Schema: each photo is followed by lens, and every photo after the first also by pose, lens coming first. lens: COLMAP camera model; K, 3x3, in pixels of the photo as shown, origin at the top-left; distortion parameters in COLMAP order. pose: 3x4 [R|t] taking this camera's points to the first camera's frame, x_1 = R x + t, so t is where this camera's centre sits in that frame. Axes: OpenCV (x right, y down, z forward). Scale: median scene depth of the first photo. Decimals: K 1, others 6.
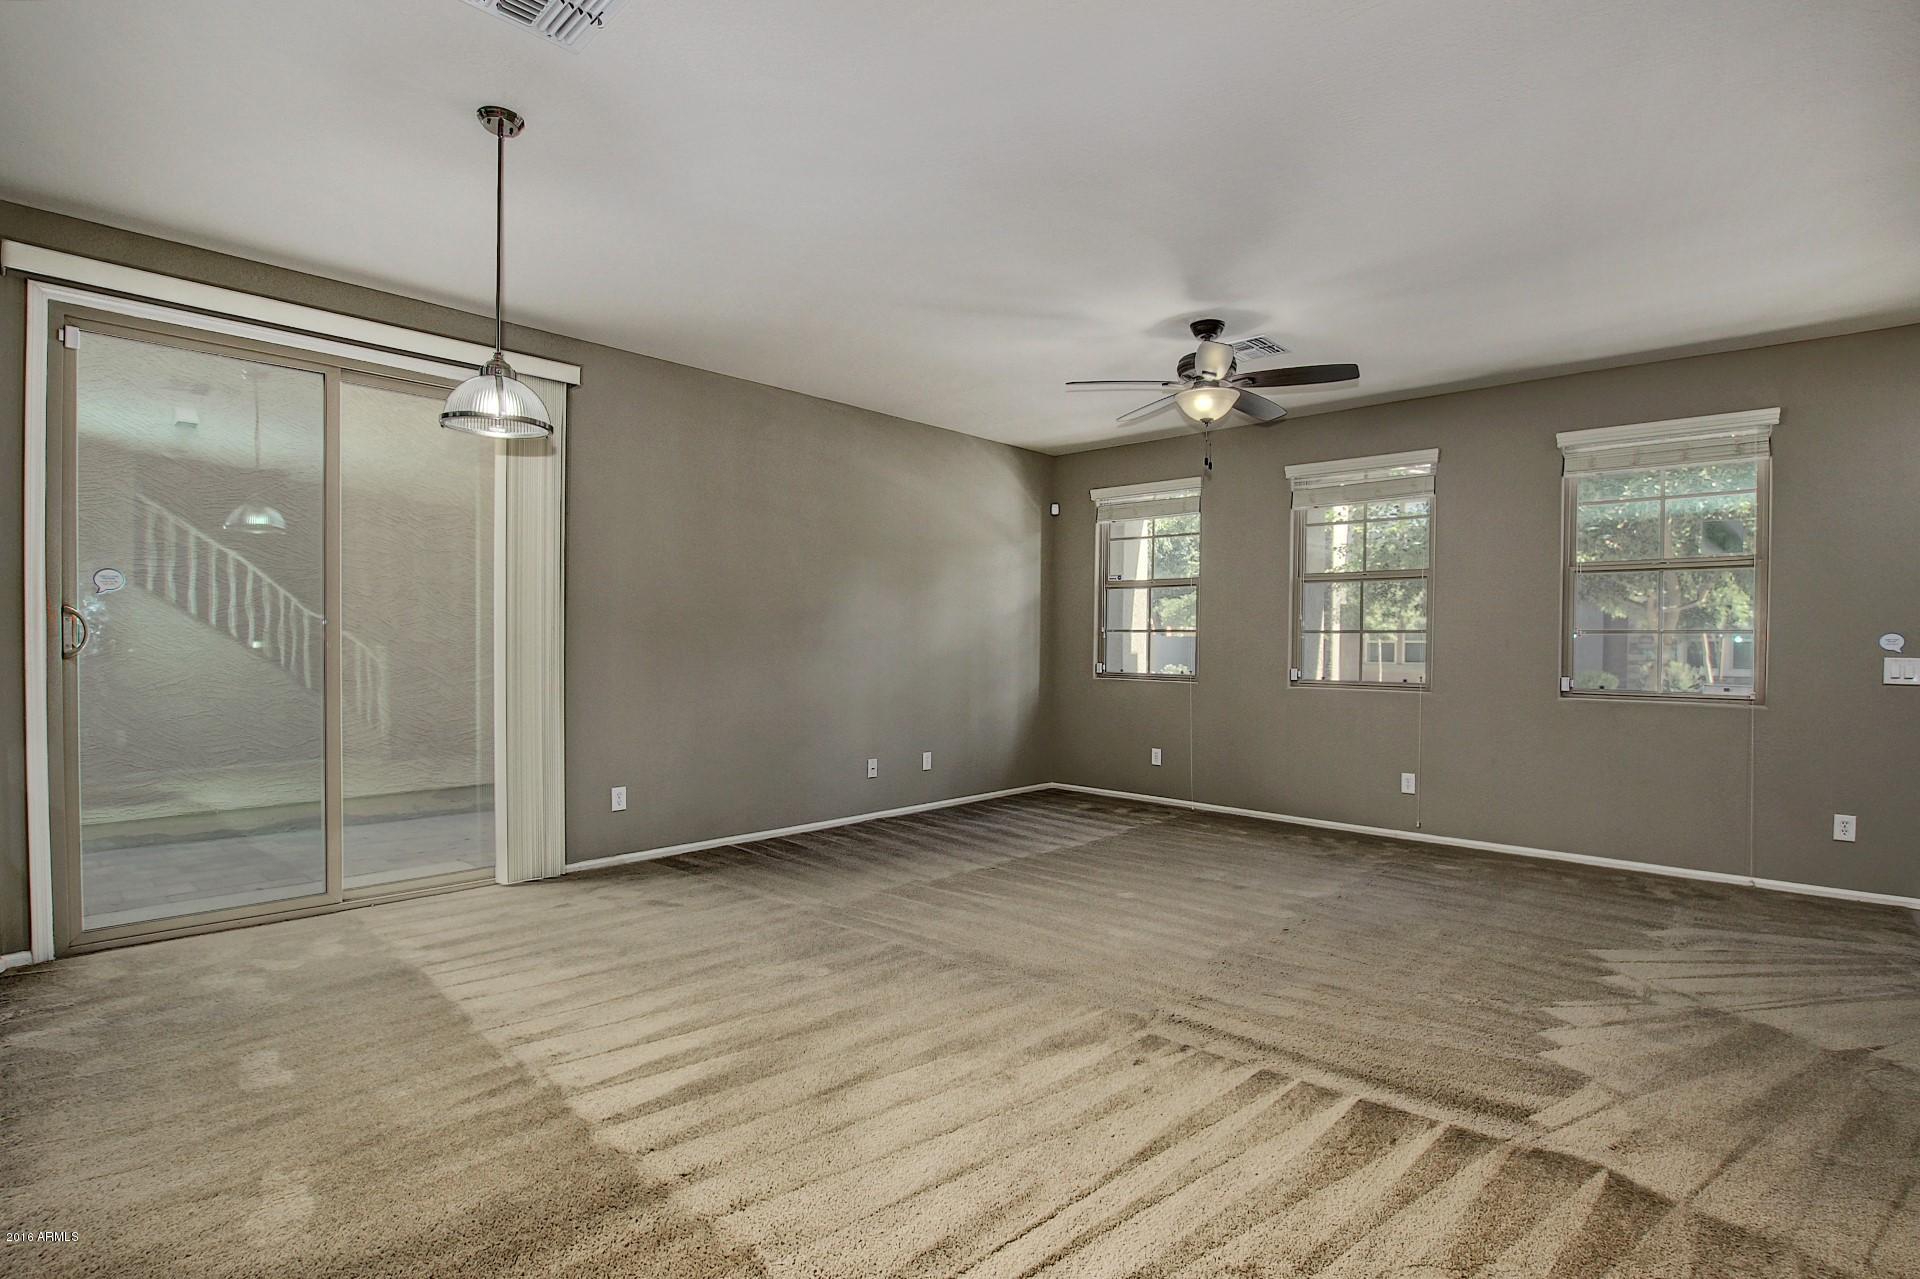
lens RADIAL K [[936.0, 0, 954.2], [0, 936.0, 651.1], [0, 0, 1]] dist [-0.018978, 0.000542]
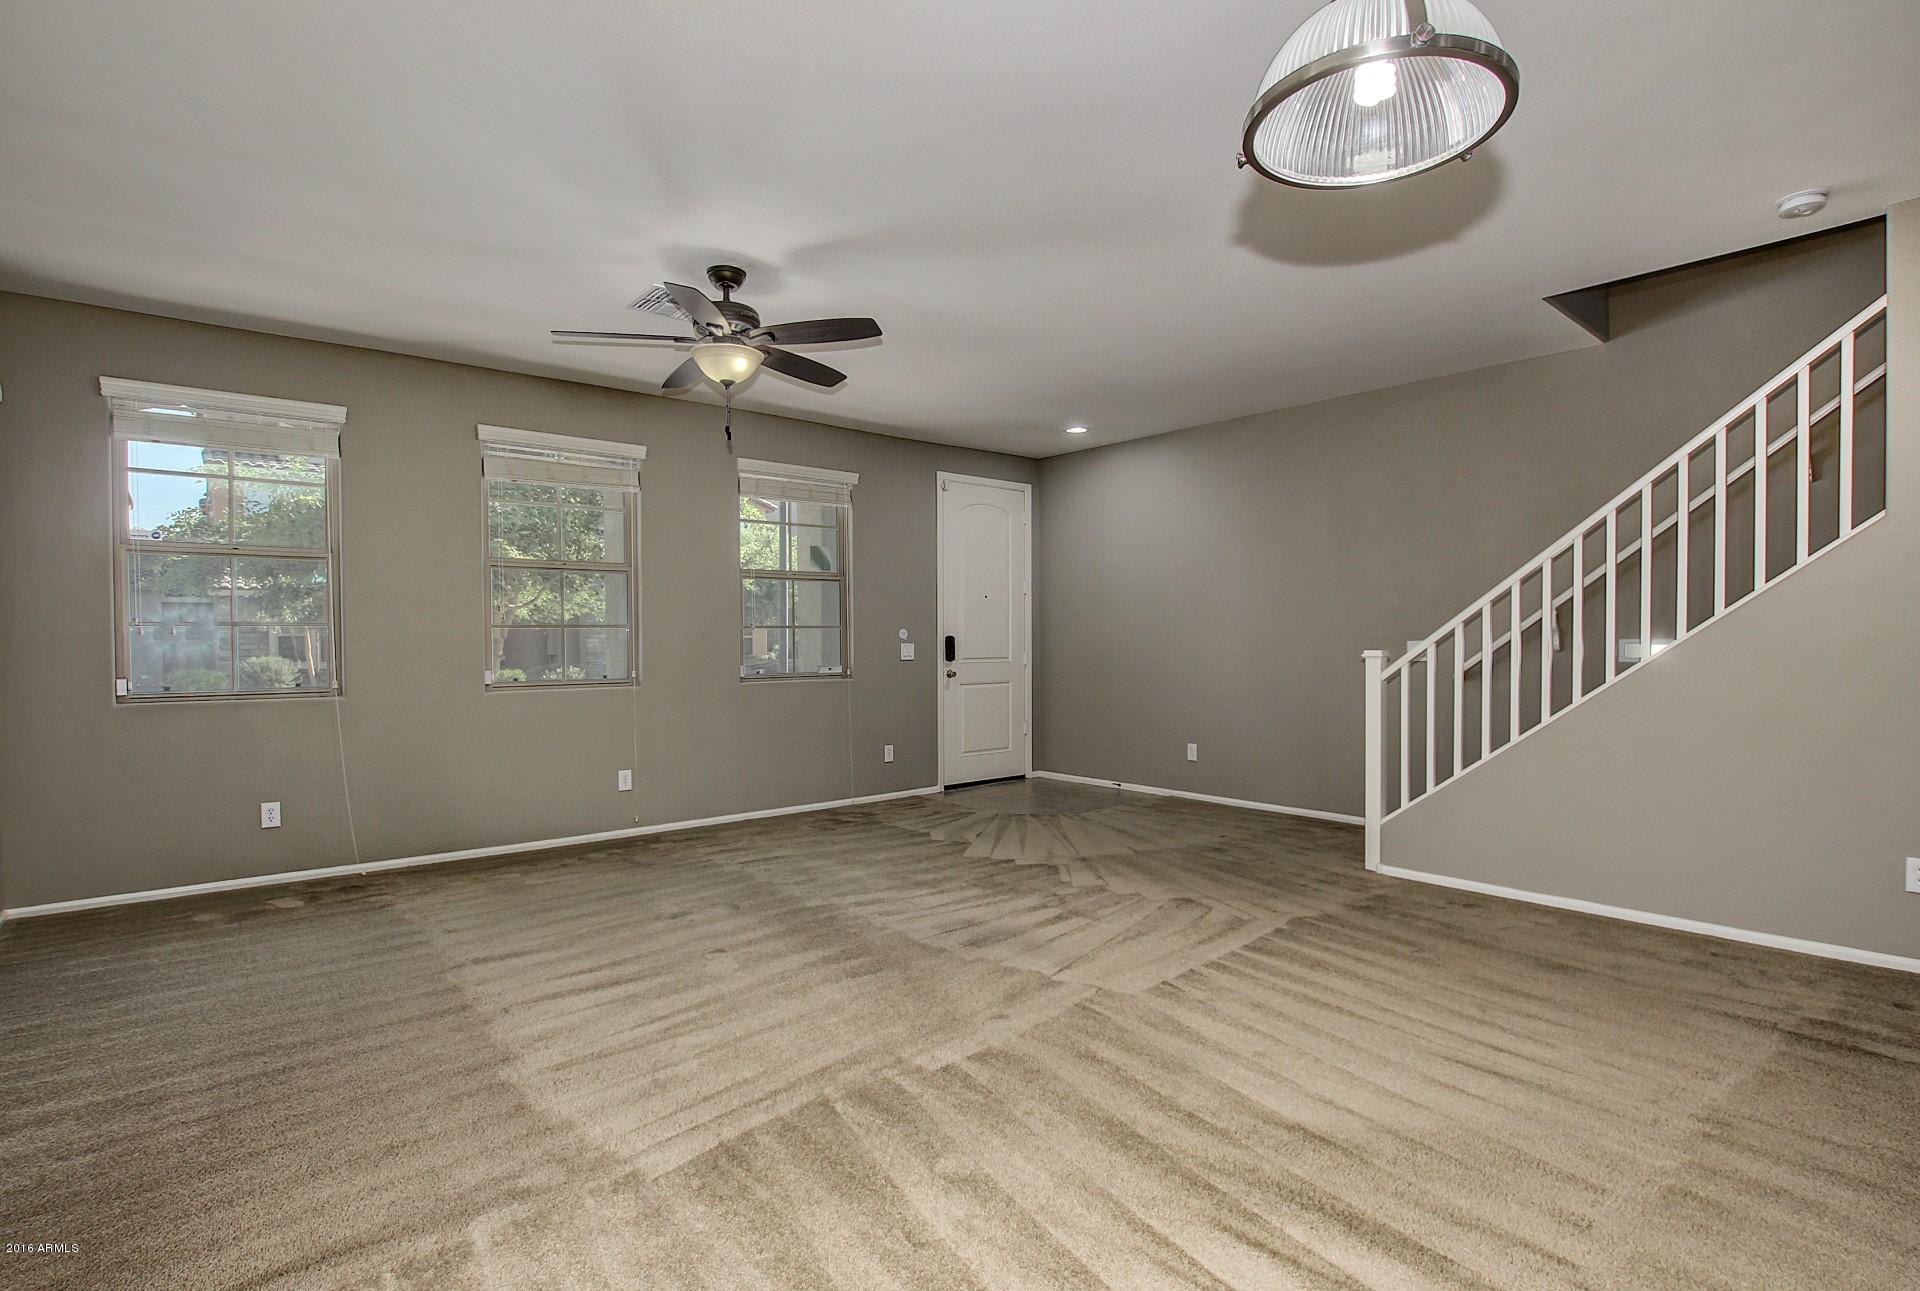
lens RADIAL K [[958.0, 0, 941.1], [0, 958.0, 642.9], [0, 0, 1]] dist [-0.002074, 0.000132]
pose [[0.085113, -0.014899, 0.996260, -0.881206], [0.011142, 0.999840, 0.014000, -0.022939], [-0.996309, 0.009909, 0.085266, 1.063353]]
